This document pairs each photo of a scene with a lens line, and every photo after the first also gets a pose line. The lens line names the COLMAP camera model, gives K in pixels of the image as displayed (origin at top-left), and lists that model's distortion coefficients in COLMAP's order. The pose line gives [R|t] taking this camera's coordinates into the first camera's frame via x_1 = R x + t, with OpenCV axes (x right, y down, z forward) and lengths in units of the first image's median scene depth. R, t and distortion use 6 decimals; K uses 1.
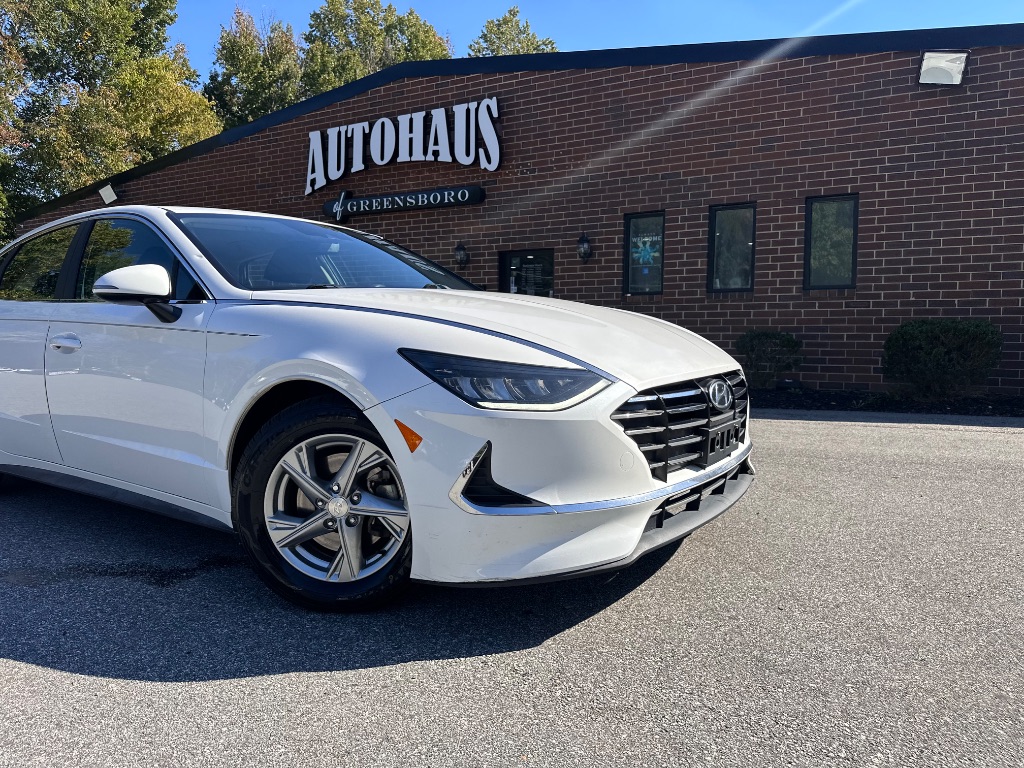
lens RADIAL K [[716.8, 0, 516.1], [0, 716.8, 386.6], [0, 0, 1]] dist [0.118818, -0.182084]
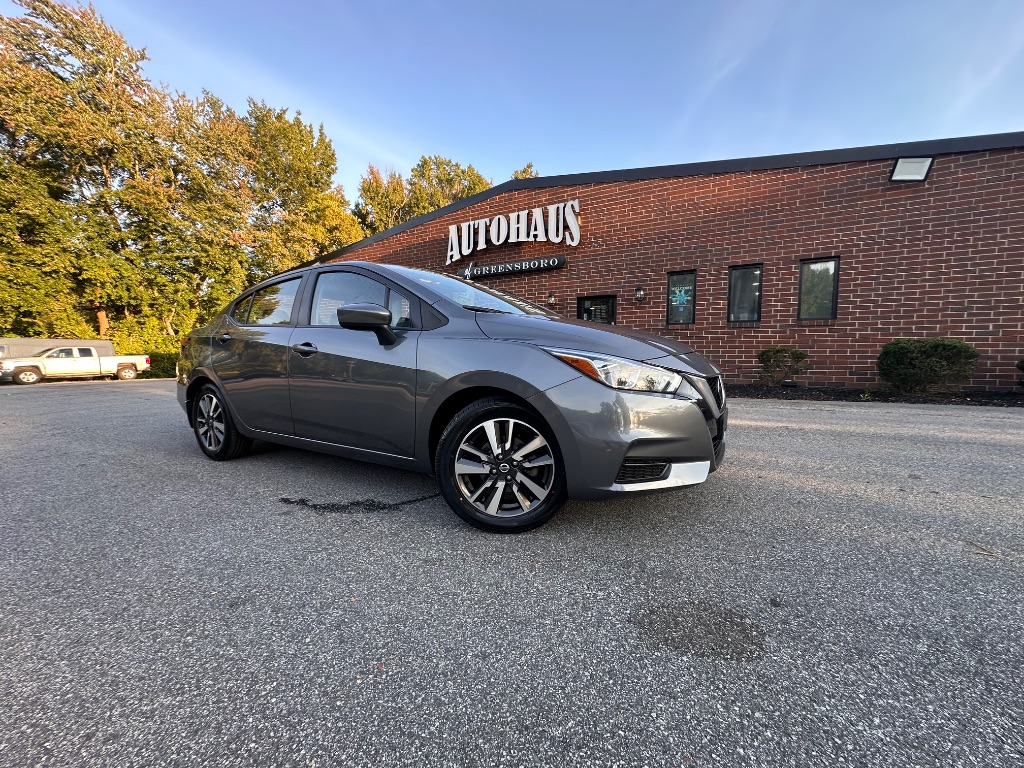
lens RADIAL K [[411.2, 0, 511.5], [0, 411.2, 386.9], [0, 0, 1]] dist [-0.002235, 0.000613]
pose [[0.999885, -0.003481, -0.014752, -0.150312], [0.003640, 0.999936, 0.010723, -0.004955], [0.014713, -0.010776, 0.999834, 0.105884]]
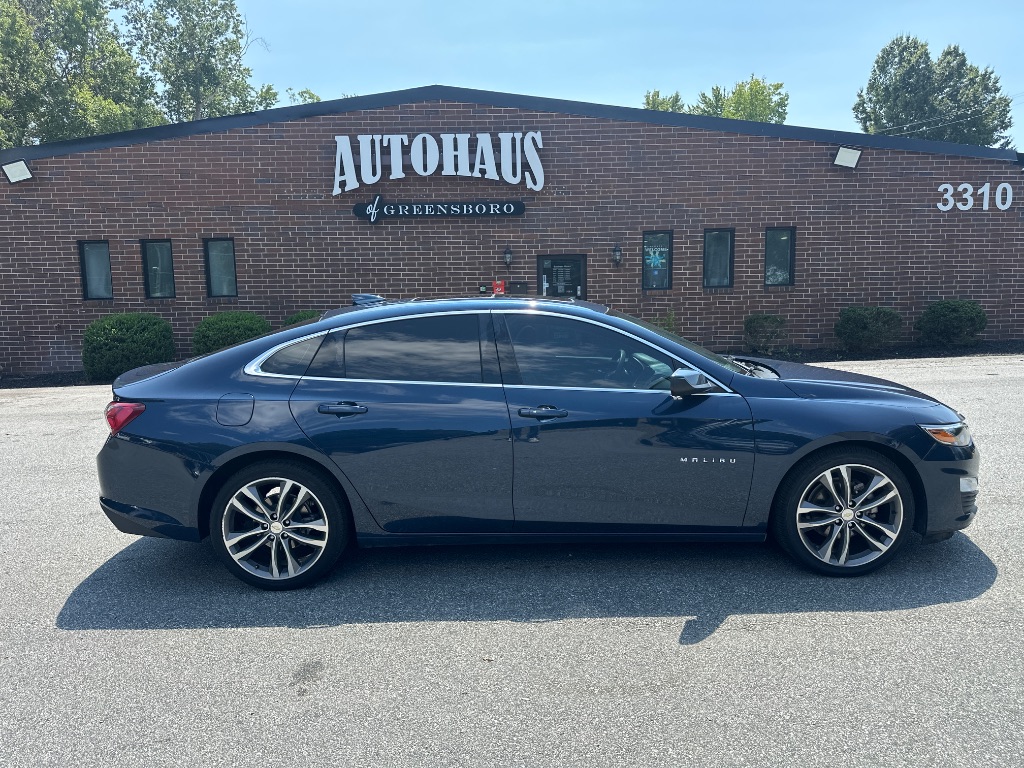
lens RADIAL K [[708.4, 0, 509.4], [0, 708.4, 398.6], [0, 0, 1]] dist [0.113546, -0.125144]
pose [[0.857550, -0.094352, 0.505673, -0.705766], [0.061229, 0.994768, 0.081776, -0.042238], [-0.510743, -0.039165, 0.858841, -0.052094]]
